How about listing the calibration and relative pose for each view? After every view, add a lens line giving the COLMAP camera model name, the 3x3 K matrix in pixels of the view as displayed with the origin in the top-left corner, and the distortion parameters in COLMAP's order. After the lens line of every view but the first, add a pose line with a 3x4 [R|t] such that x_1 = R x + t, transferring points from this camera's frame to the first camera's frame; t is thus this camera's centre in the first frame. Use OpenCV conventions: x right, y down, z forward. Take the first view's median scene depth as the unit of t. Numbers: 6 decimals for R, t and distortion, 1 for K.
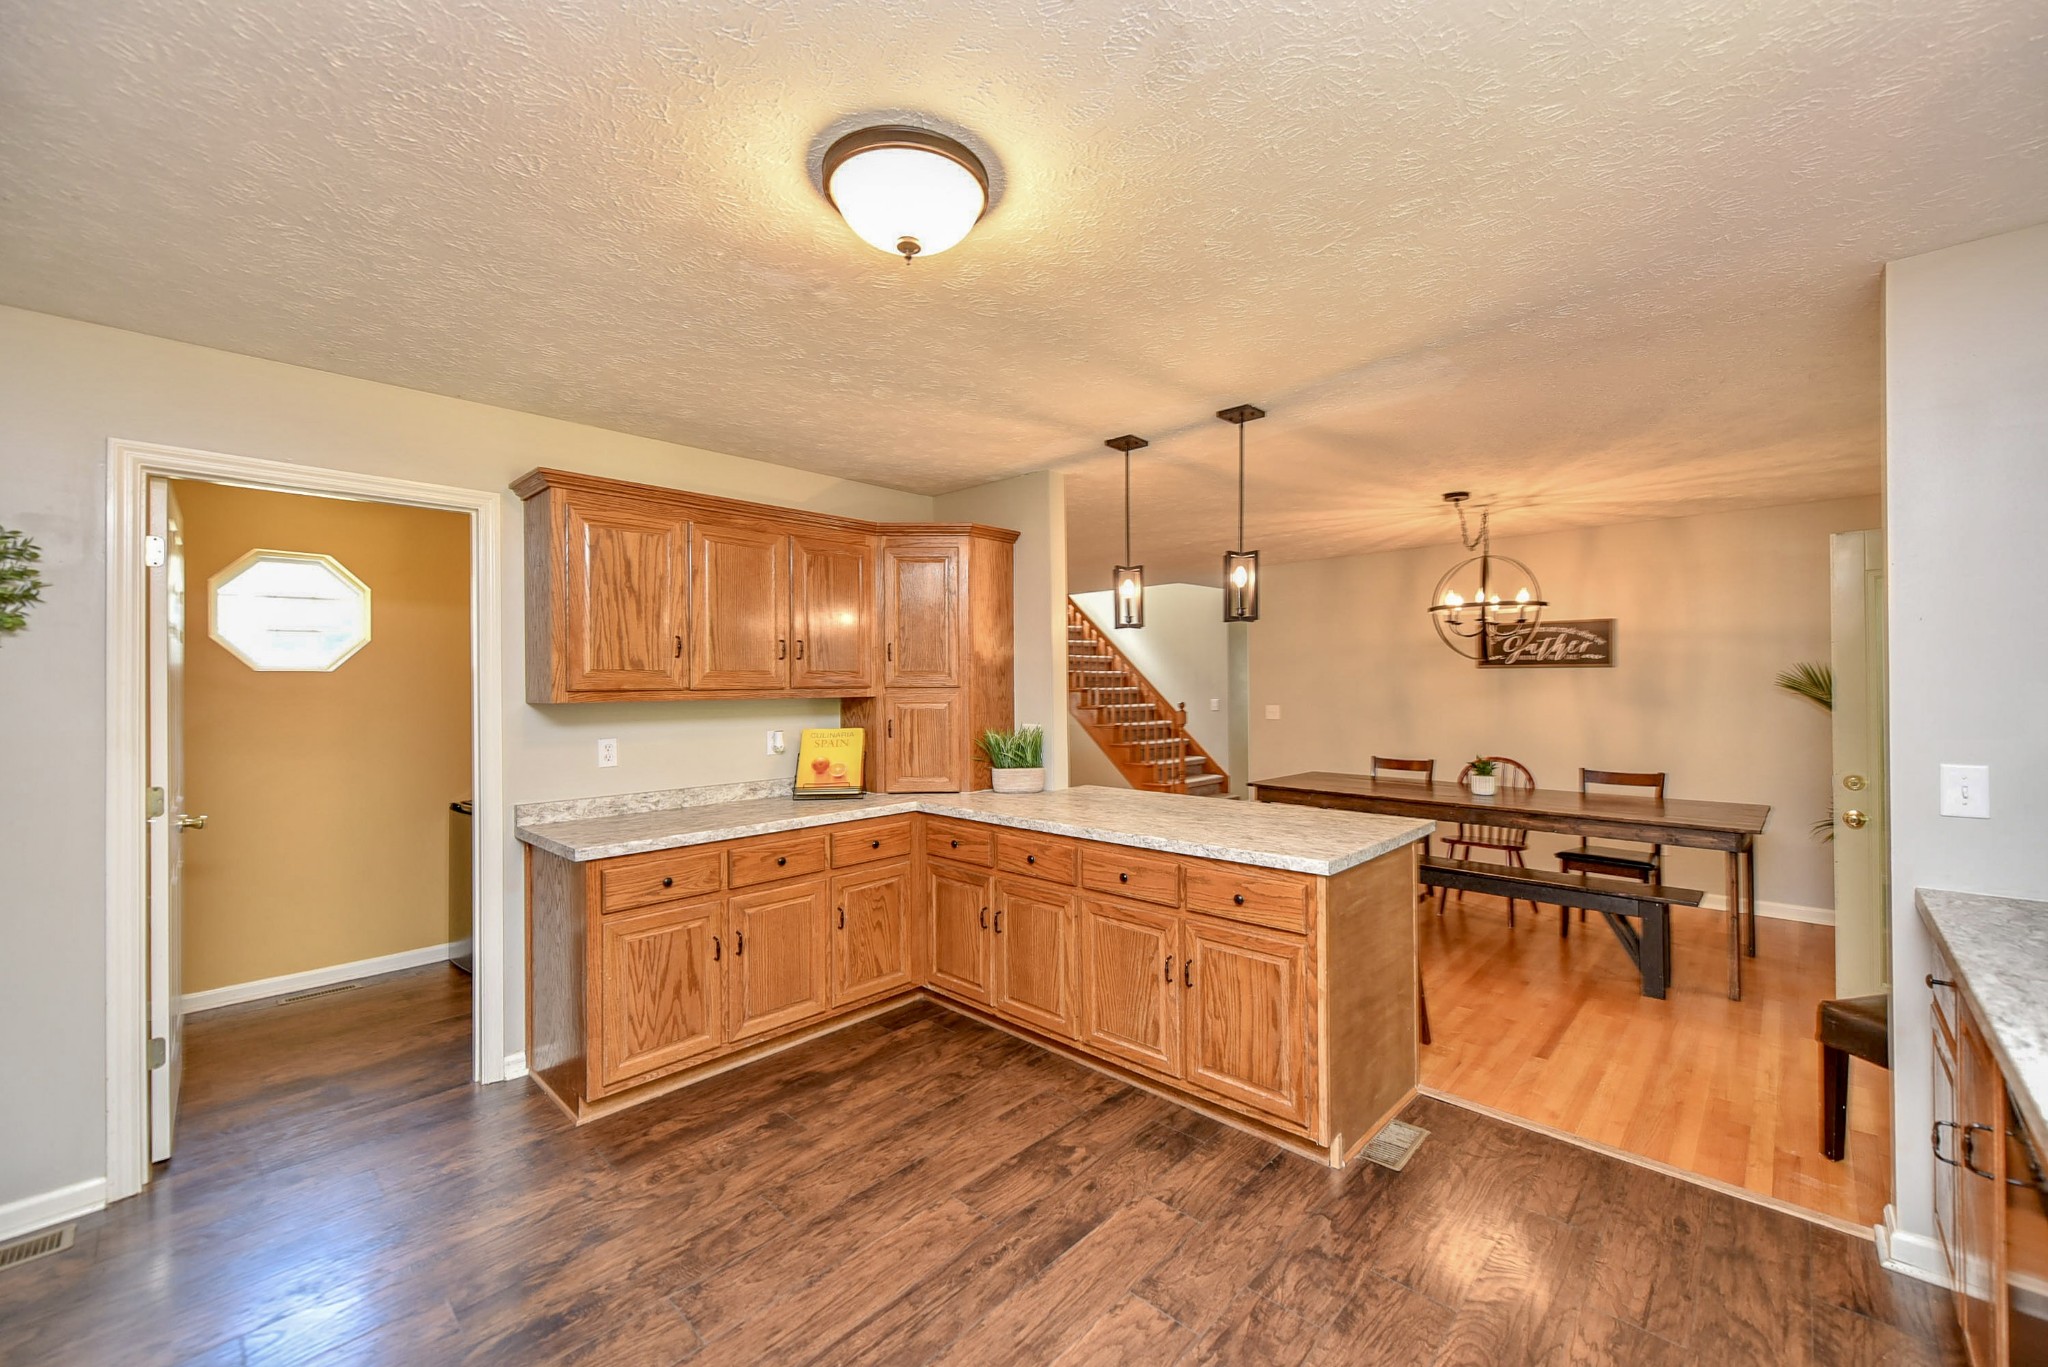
lens RADIAL K [[807.2, 0, 1045.2], [0, 807.2, 680.1], [0, 0, 1]] dist [-0.000731, -0.000203]
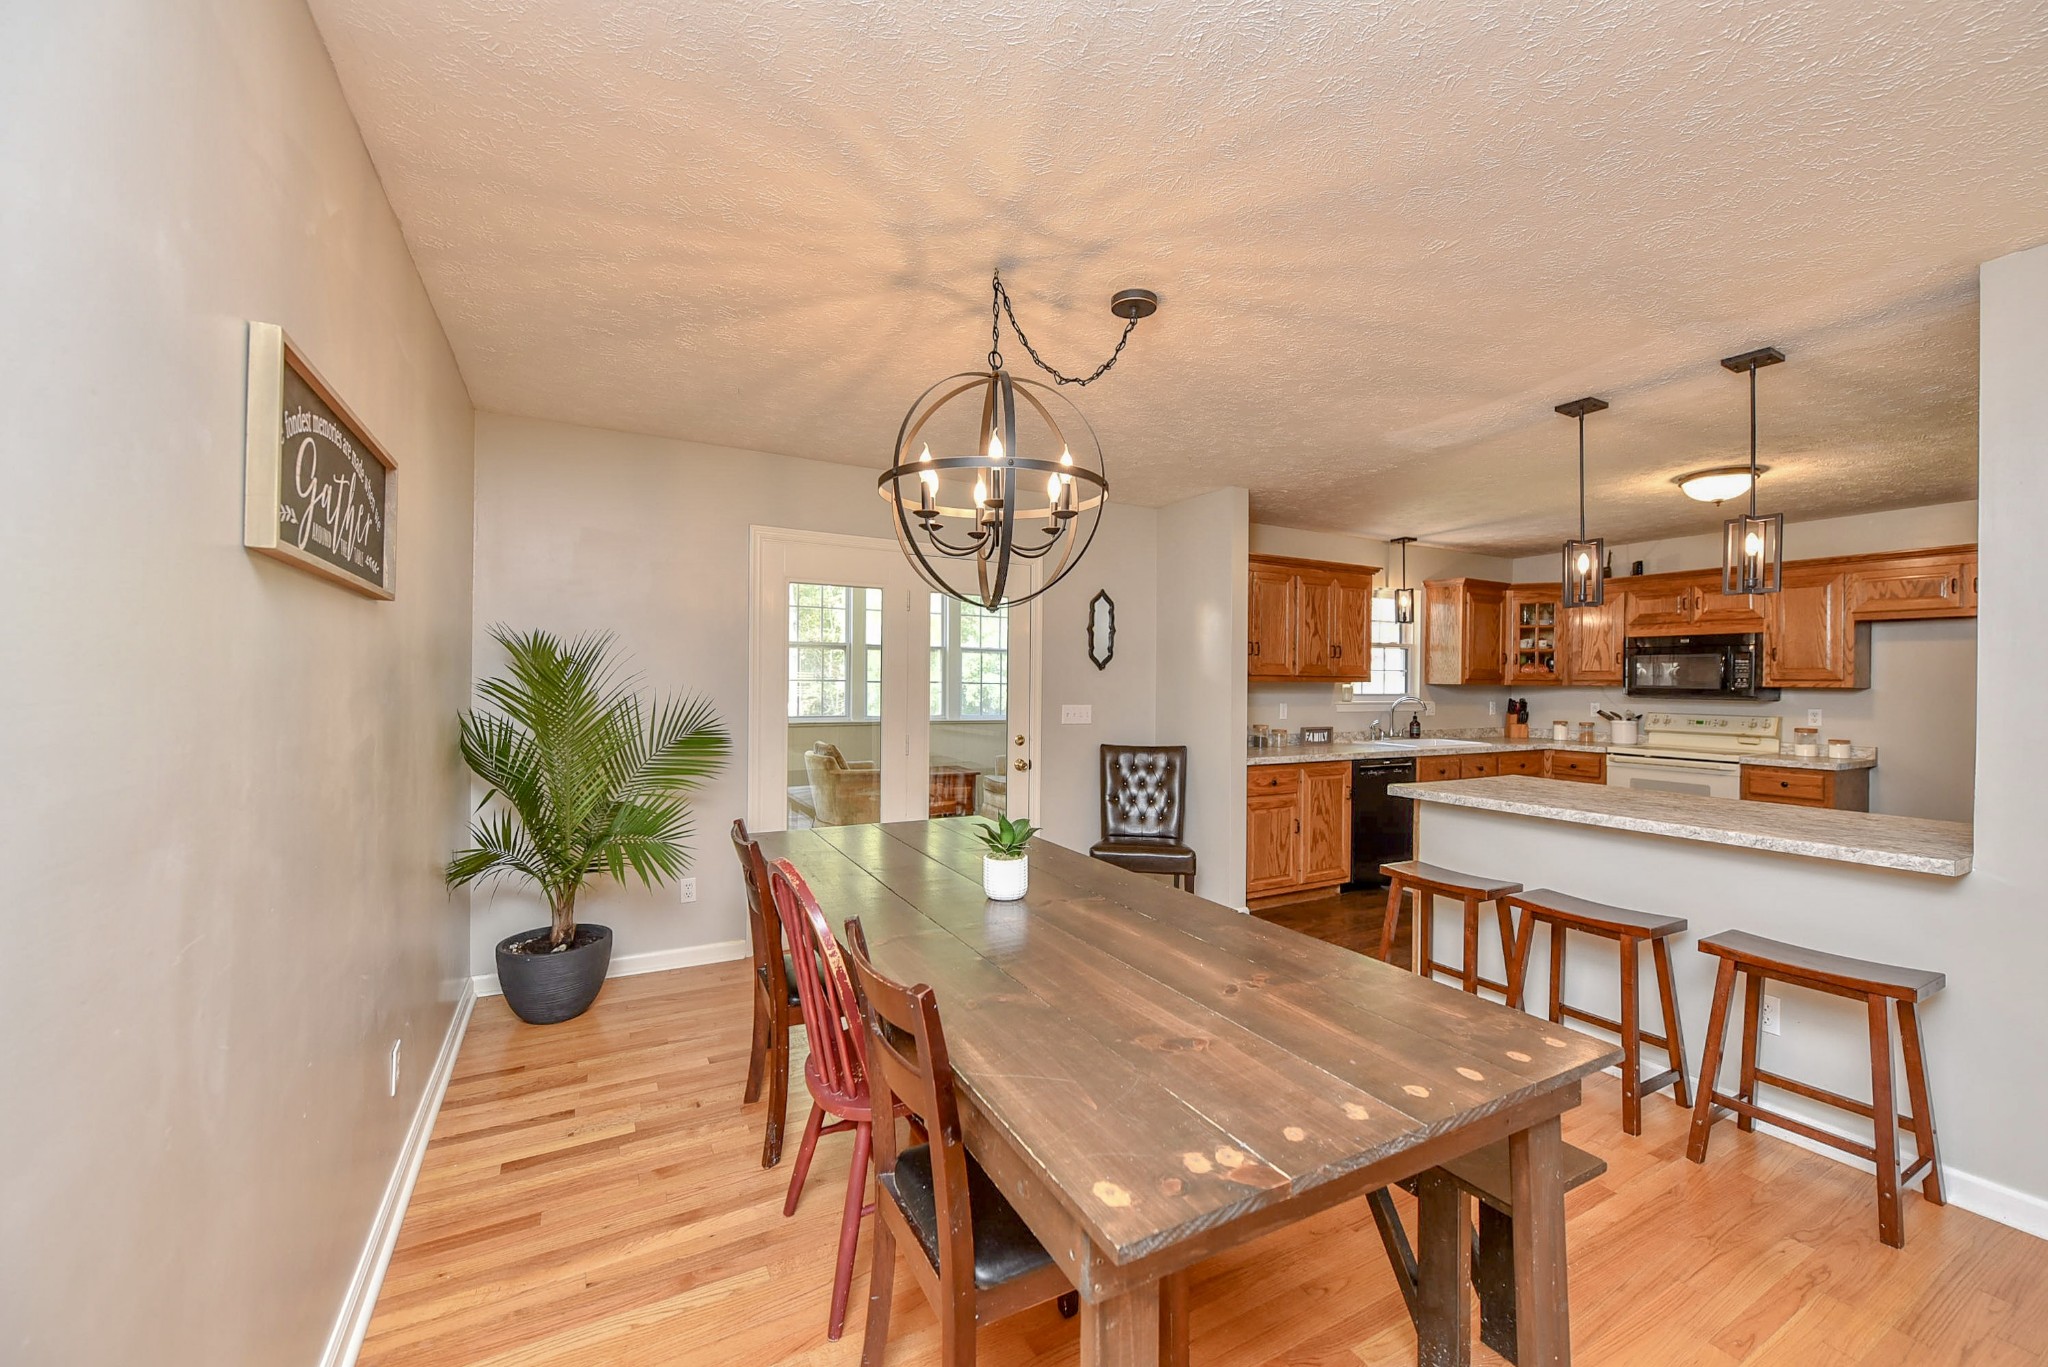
lens RADIAL K [[807.4, 0, 1034.9], [0, 807.4, 673.9], [0, 0, 1]] dist [-0.002818, -0.003391]
pose [[-0.950912, 0.001400, 0.309459, 0.621082], [-0.003670, 0.999868, -0.015800, 0.033667], [-0.309440, -0.016160, -0.950782, 2.300292]]
